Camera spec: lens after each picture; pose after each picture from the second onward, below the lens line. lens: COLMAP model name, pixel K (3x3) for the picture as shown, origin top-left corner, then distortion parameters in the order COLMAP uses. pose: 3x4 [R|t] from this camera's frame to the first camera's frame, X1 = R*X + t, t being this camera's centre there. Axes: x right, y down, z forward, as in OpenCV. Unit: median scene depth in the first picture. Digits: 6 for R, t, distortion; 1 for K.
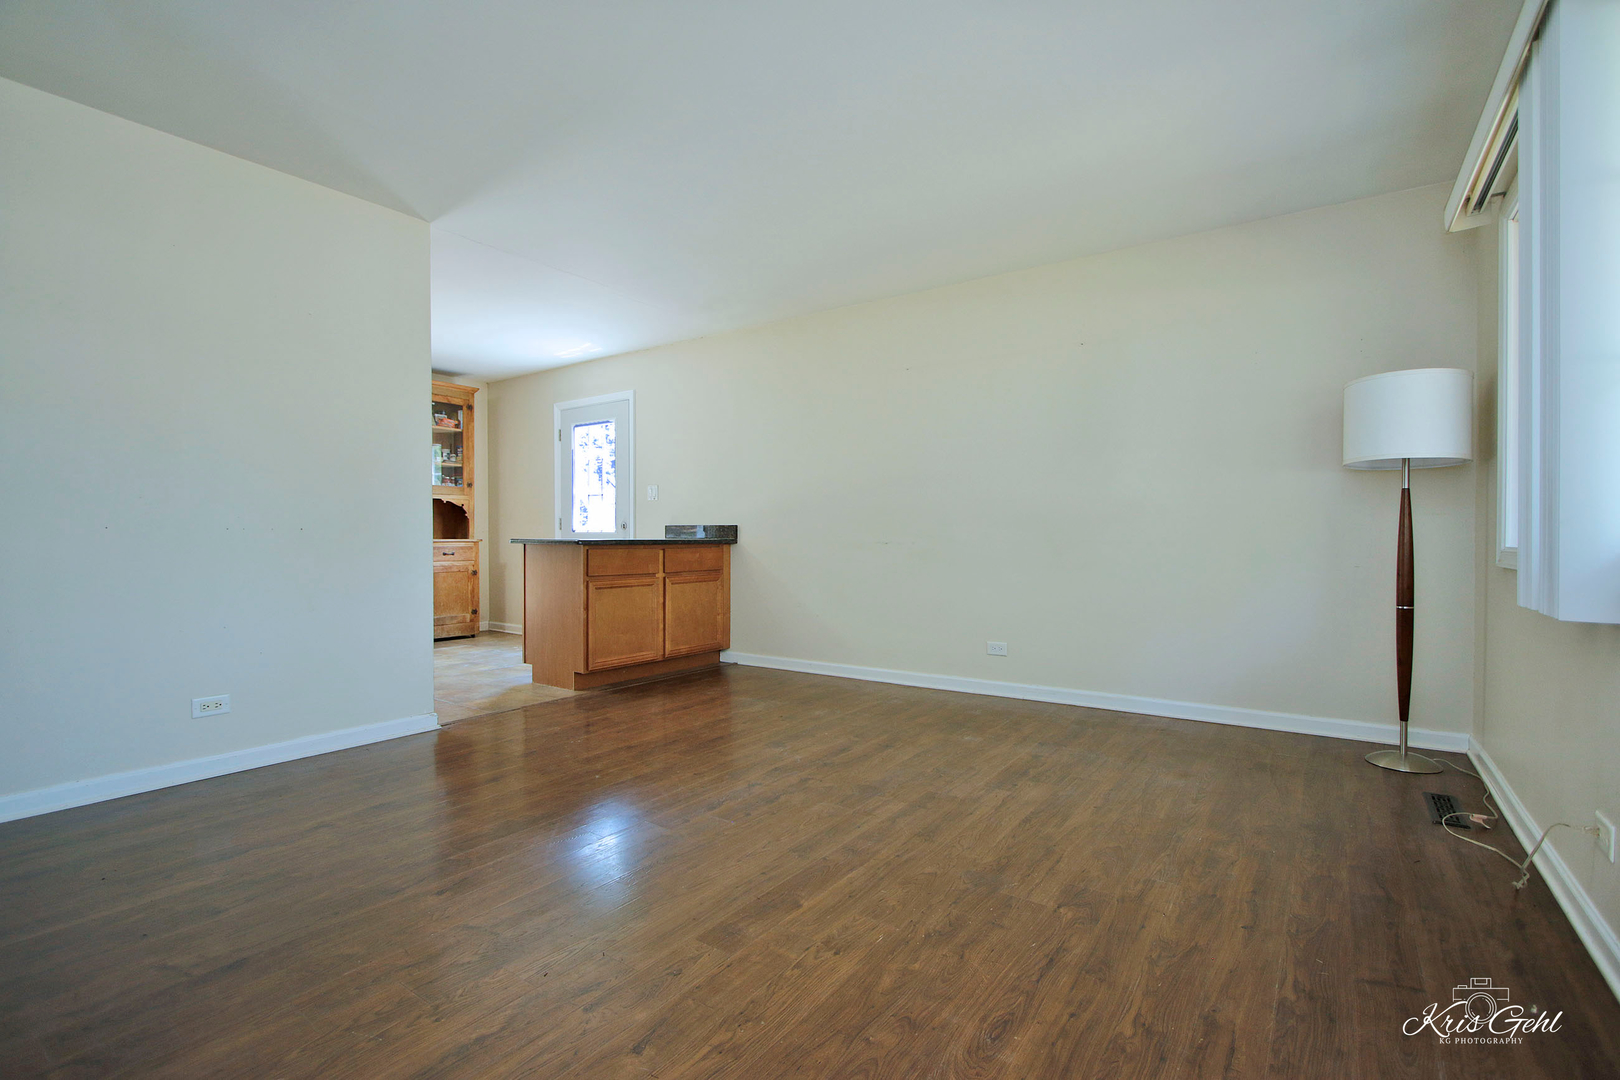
lens RADIAL K [[738.2, 0, 810.9], [0, 738.2, 542.2], [0, 0, 1]] dist [0.000828, 0.000041]
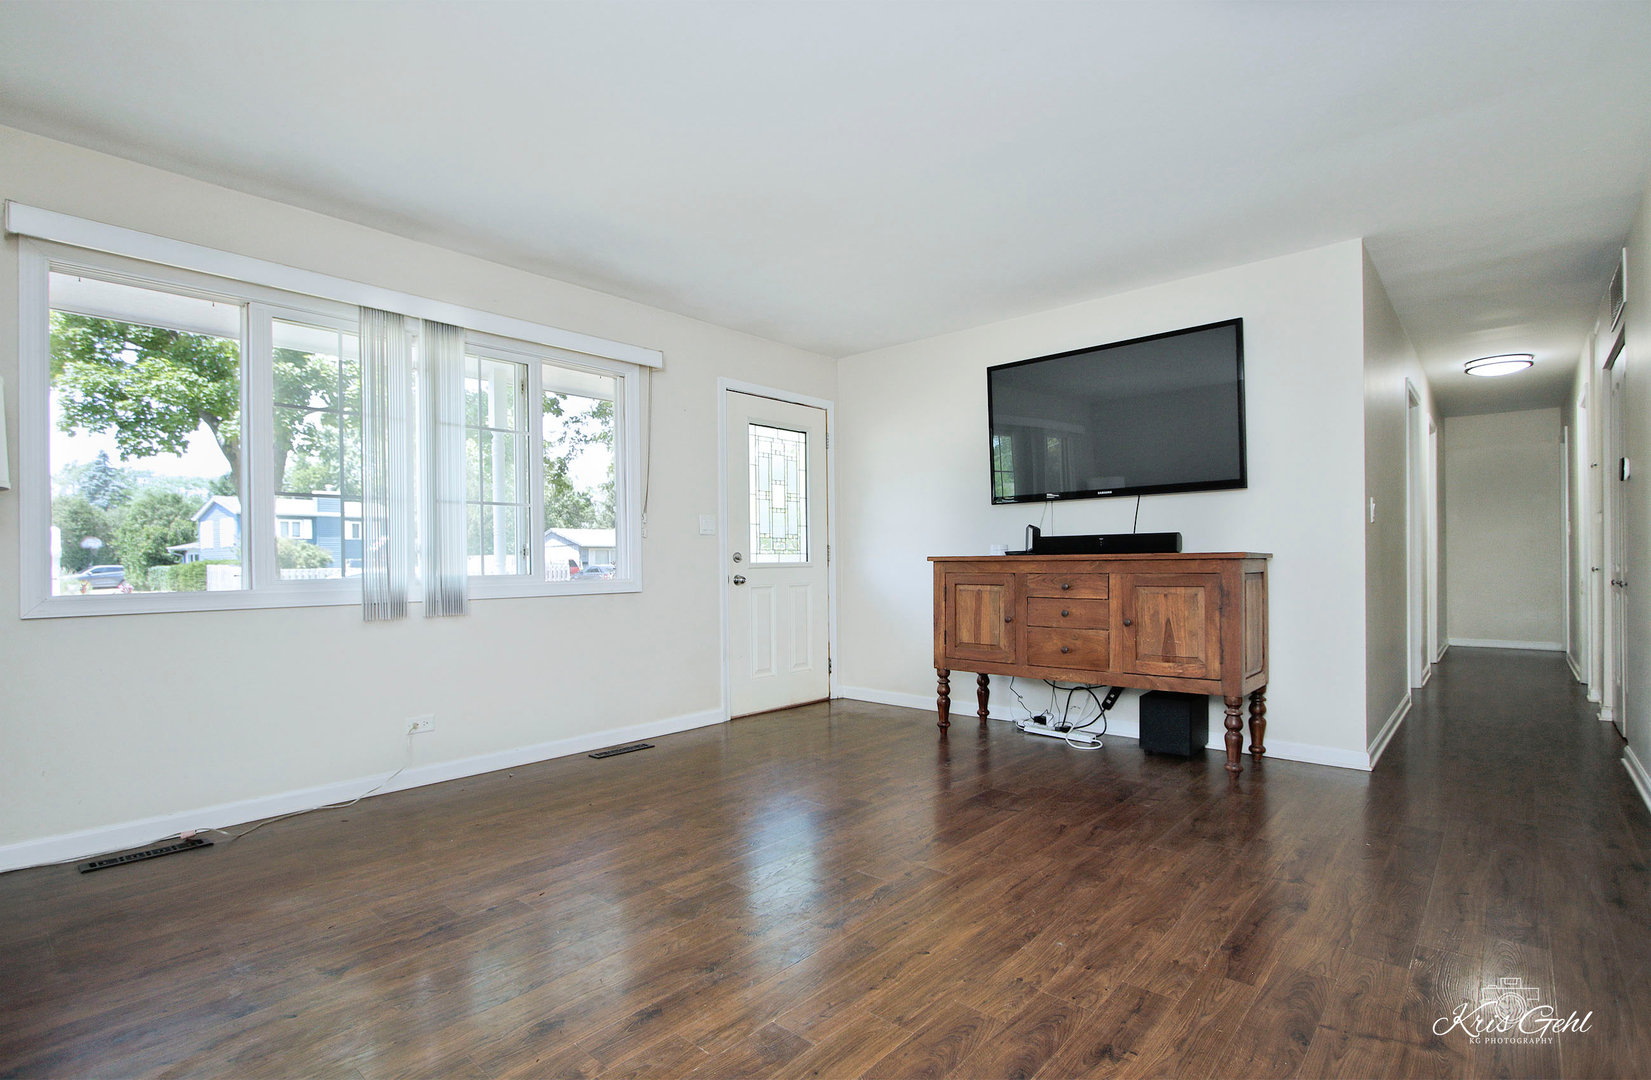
lens RADIAL K [[777.7, 0, 837.4], [0, 777.7, 551.9], [0, 0, 1]] dist [-0.019893, 0.002098]
pose [[-0.995147, 0.013744, 0.097437, -0.185980], [0.013428, 0.999902, -0.003893, -0.033181], [-0.097481, -0.002566, -0.995234, 2.051304]]
